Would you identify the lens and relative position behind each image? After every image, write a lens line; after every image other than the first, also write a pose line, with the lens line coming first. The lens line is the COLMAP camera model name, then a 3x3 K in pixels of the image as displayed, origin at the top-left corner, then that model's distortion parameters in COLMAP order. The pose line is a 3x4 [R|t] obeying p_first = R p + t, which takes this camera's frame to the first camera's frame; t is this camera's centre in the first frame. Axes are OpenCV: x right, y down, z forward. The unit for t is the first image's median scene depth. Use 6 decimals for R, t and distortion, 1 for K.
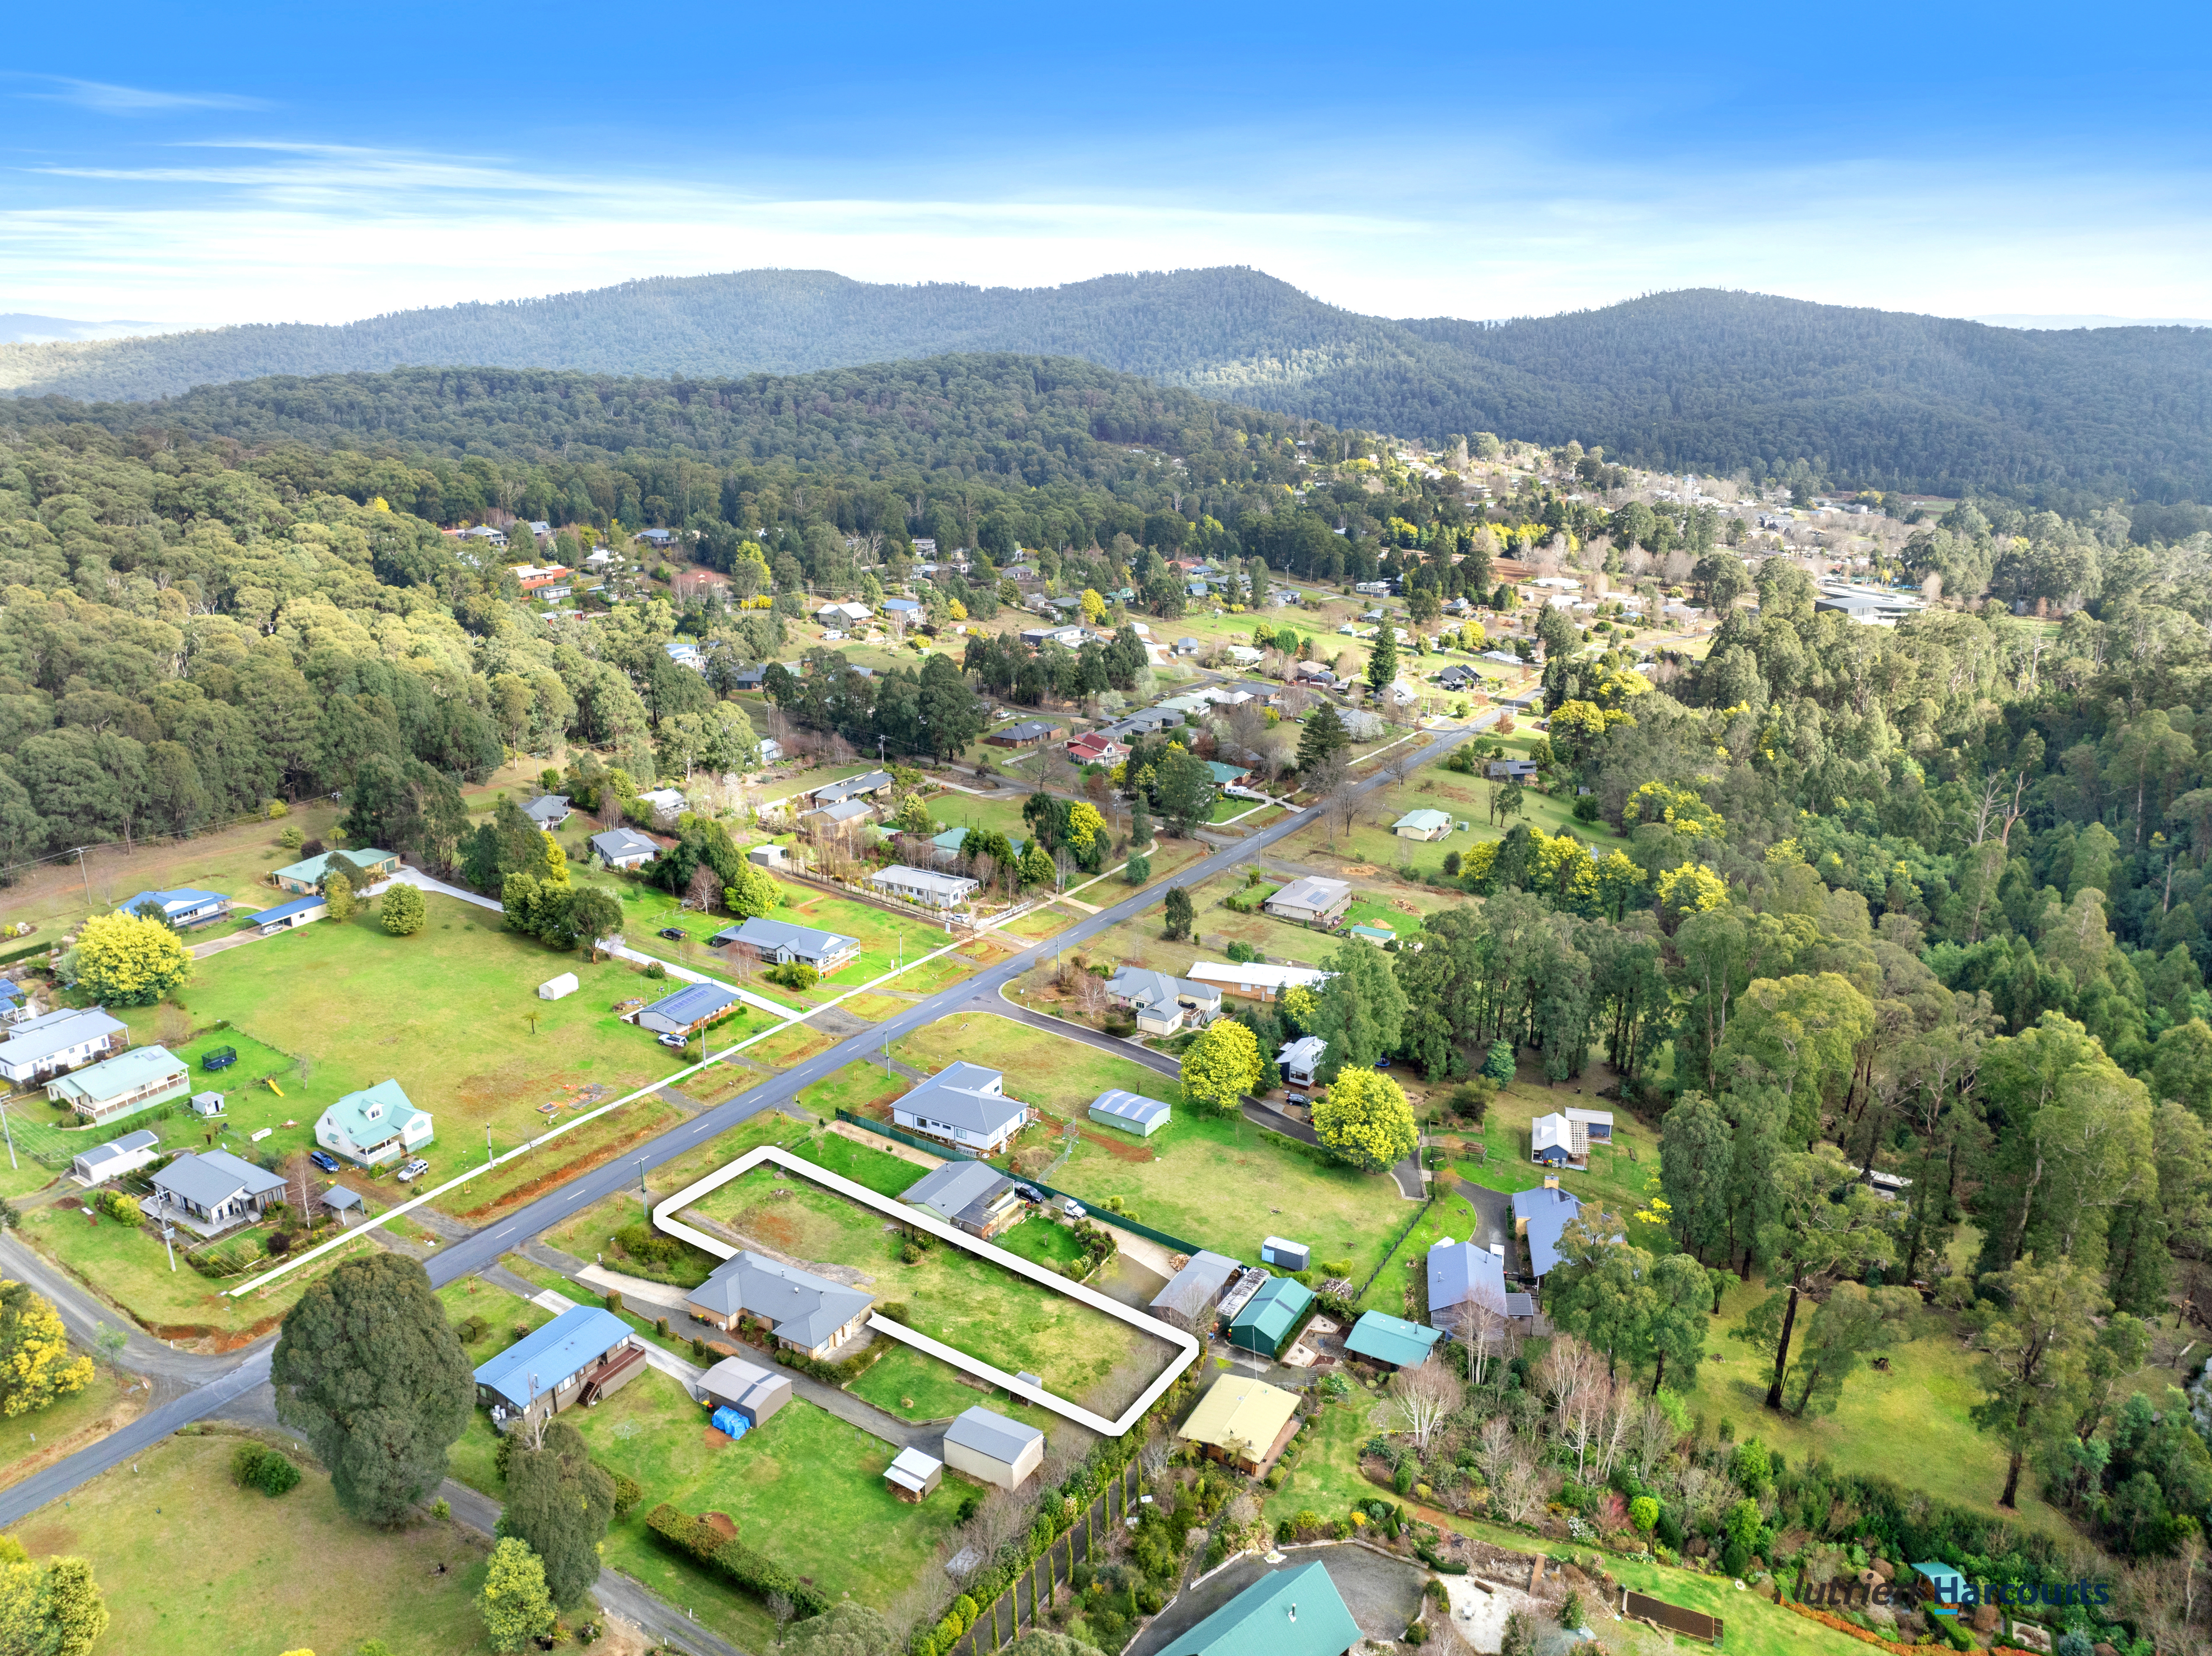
lens RADIAL K [[1568.5, 0, 1101.1], [0, 1568.5, 832.5], [0, 0, 1]] dist [-0.034081, -0.001213]
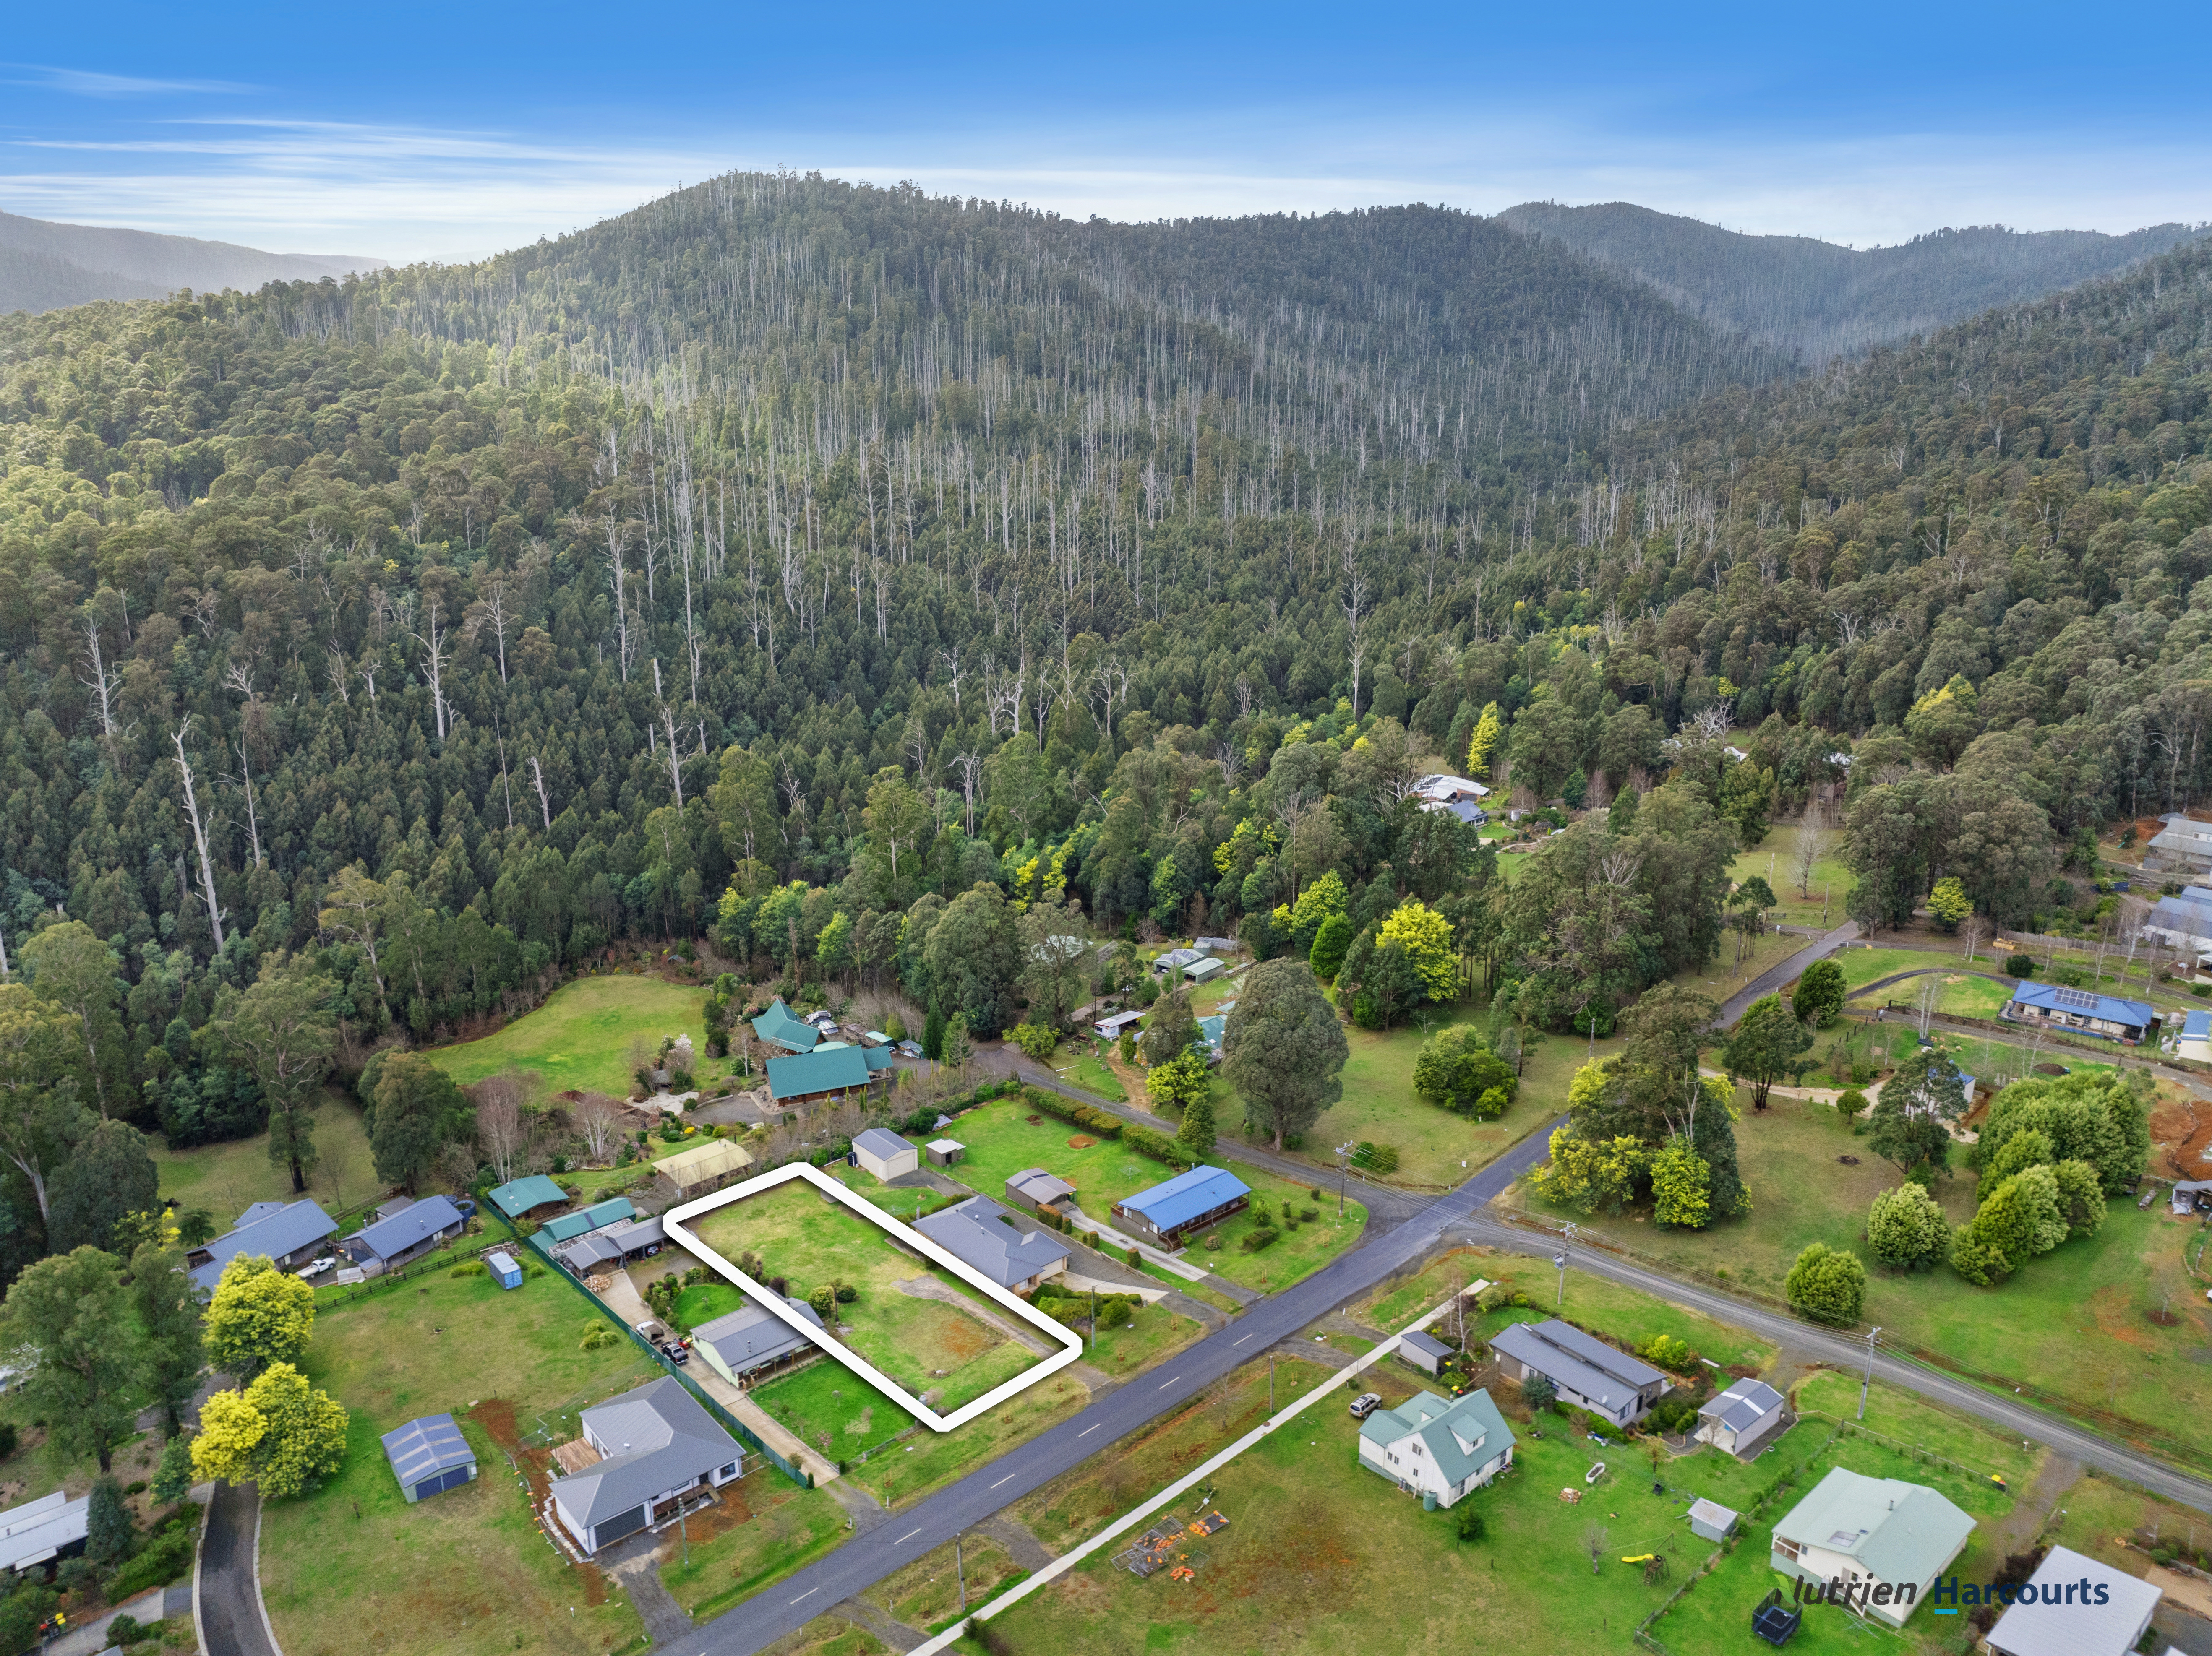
lens RADIAL K [[1553.7, 0, 1113.0], [0, 1553.7, 878.8], [0, 0, 1]] dist [-0.049727, 0.018222]
pose [[-0.945723, -0.095591, 0.310598, -0.351767], [0.098418, 0.826629, 0.554074, -0.295554], [-0.309714, 0.554569, -0.772354, 0.977013]]
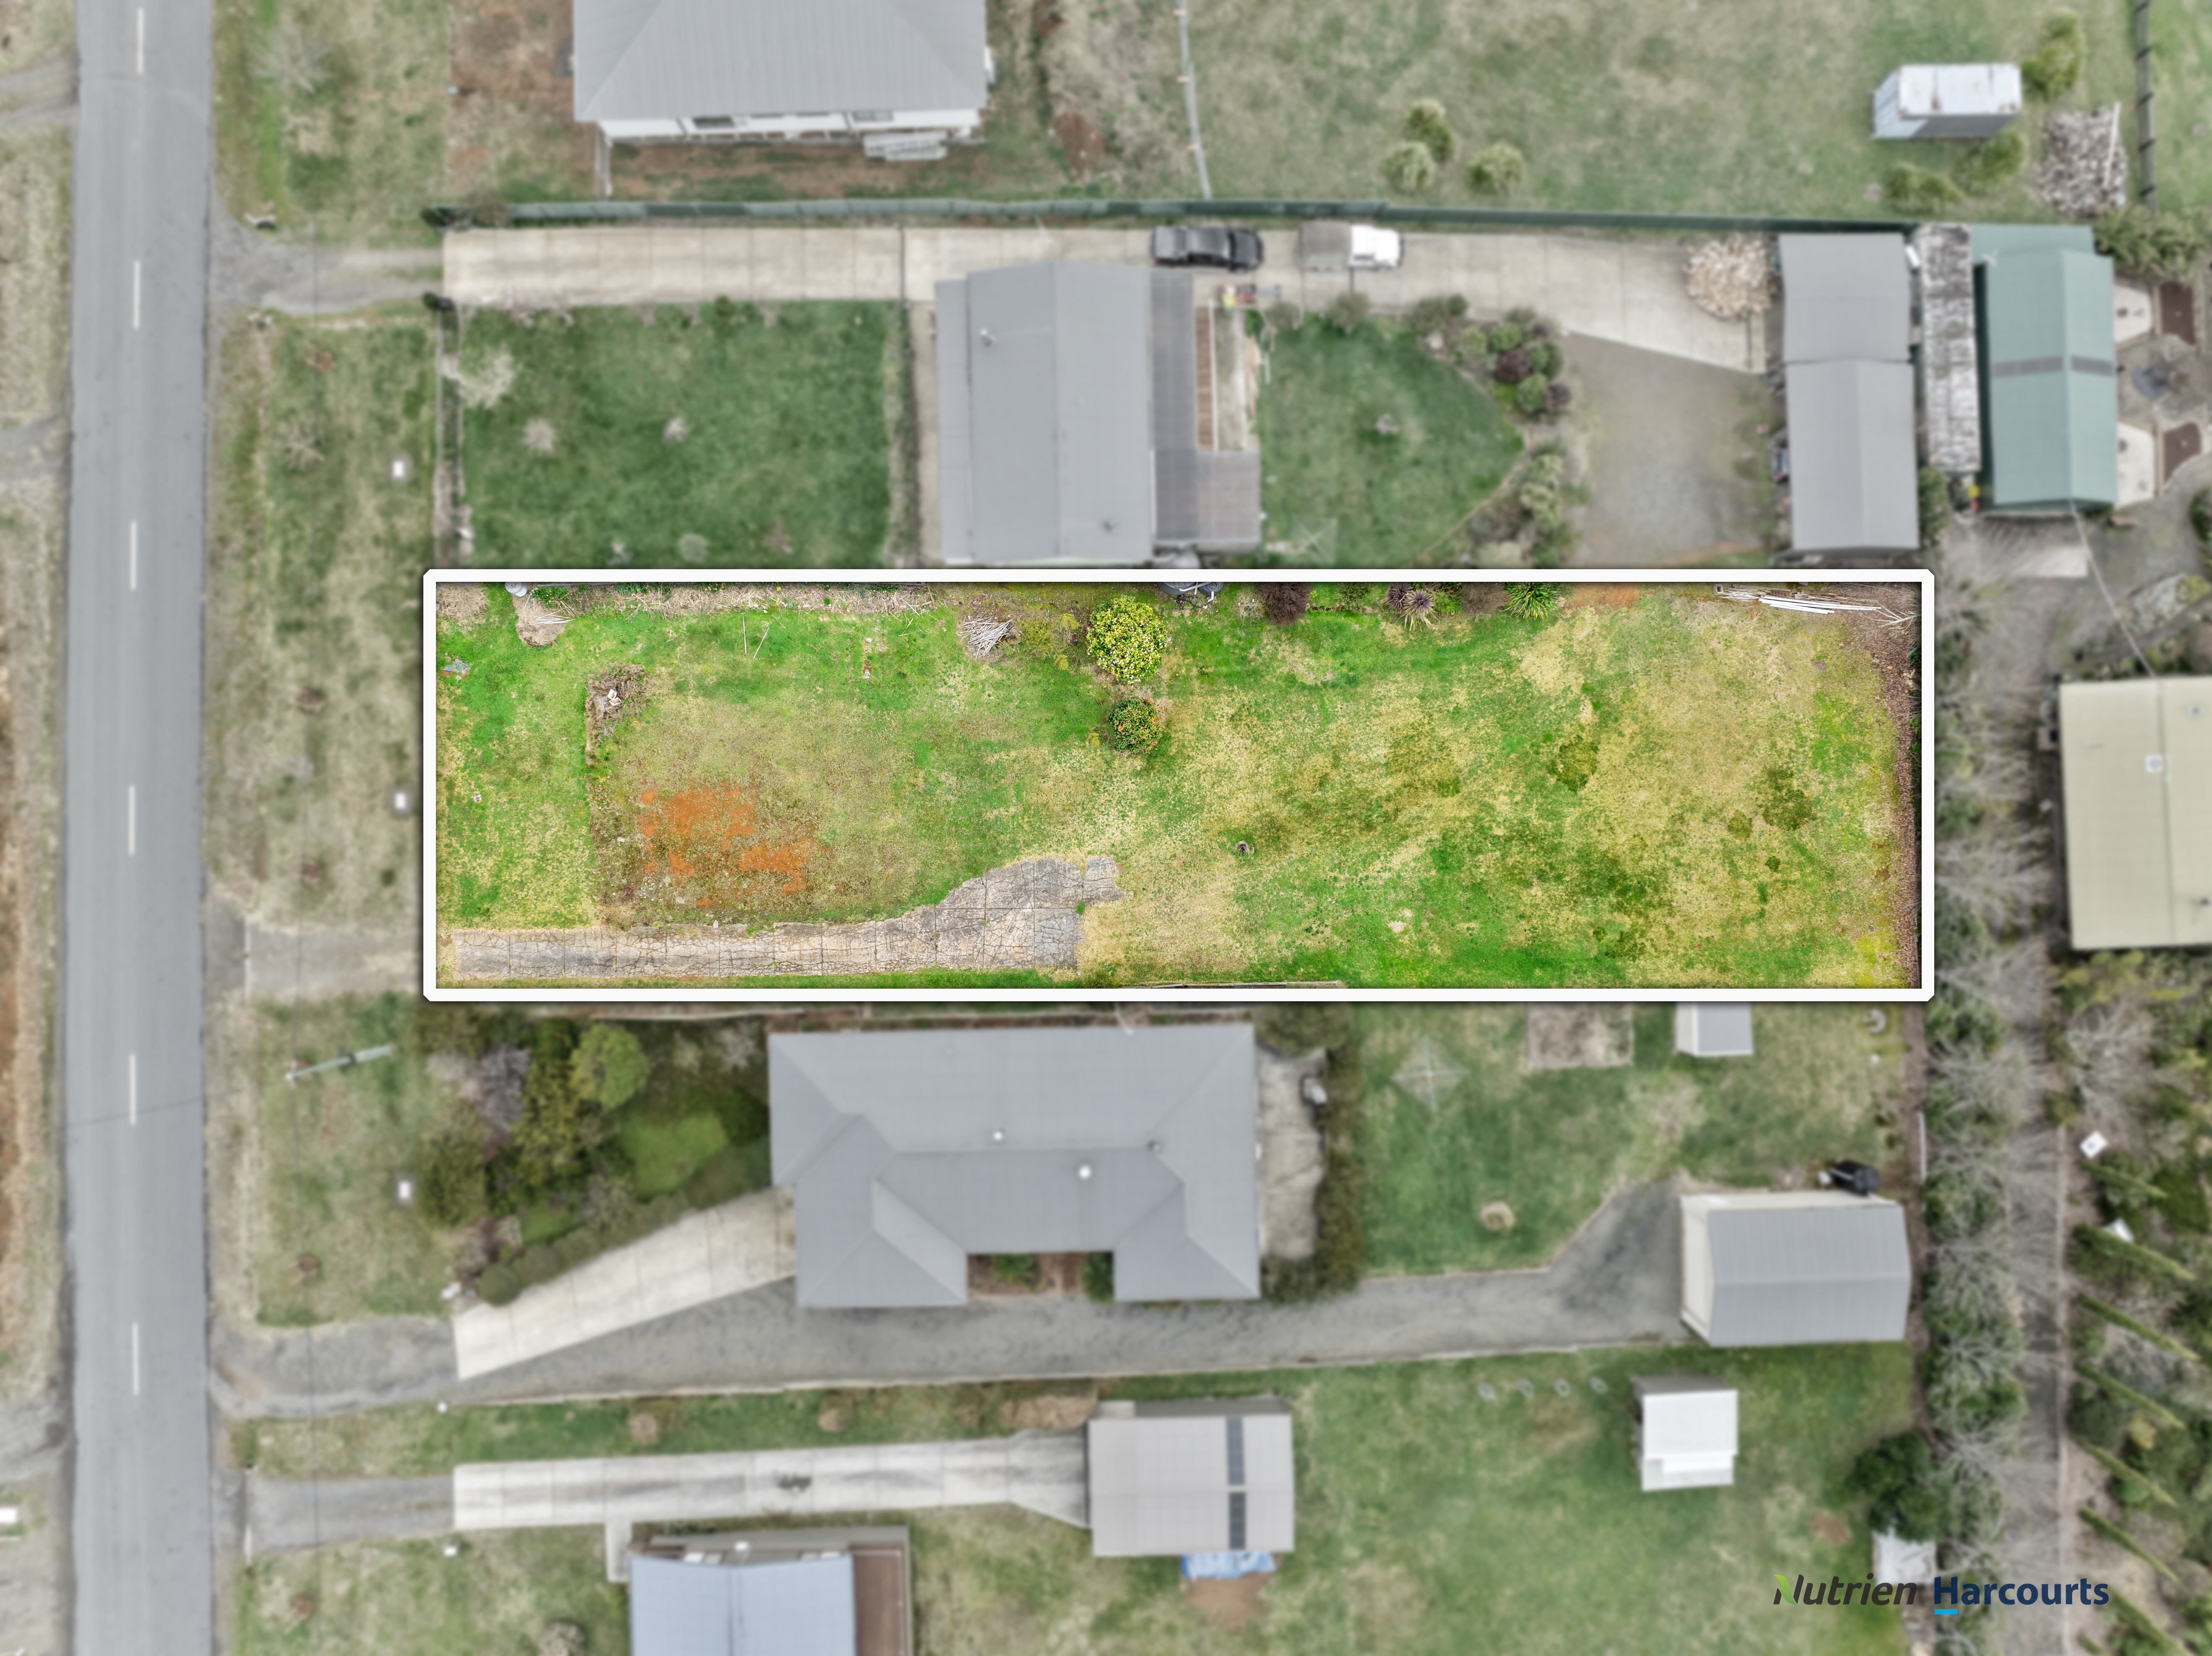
lens RADIAL K [[1568.5, 0, 1101.1], [0, 1568.5, 832.5], [0, 0, 1]] dist [-0.034081, -0.001213]
pose [[0.855823, -0.517252, -0.004242, -0.087253], [0.158466, 0.254366, 0.954037, -0.037451], [-0.492399, -0.817159, 0.299659, 0.551618]]
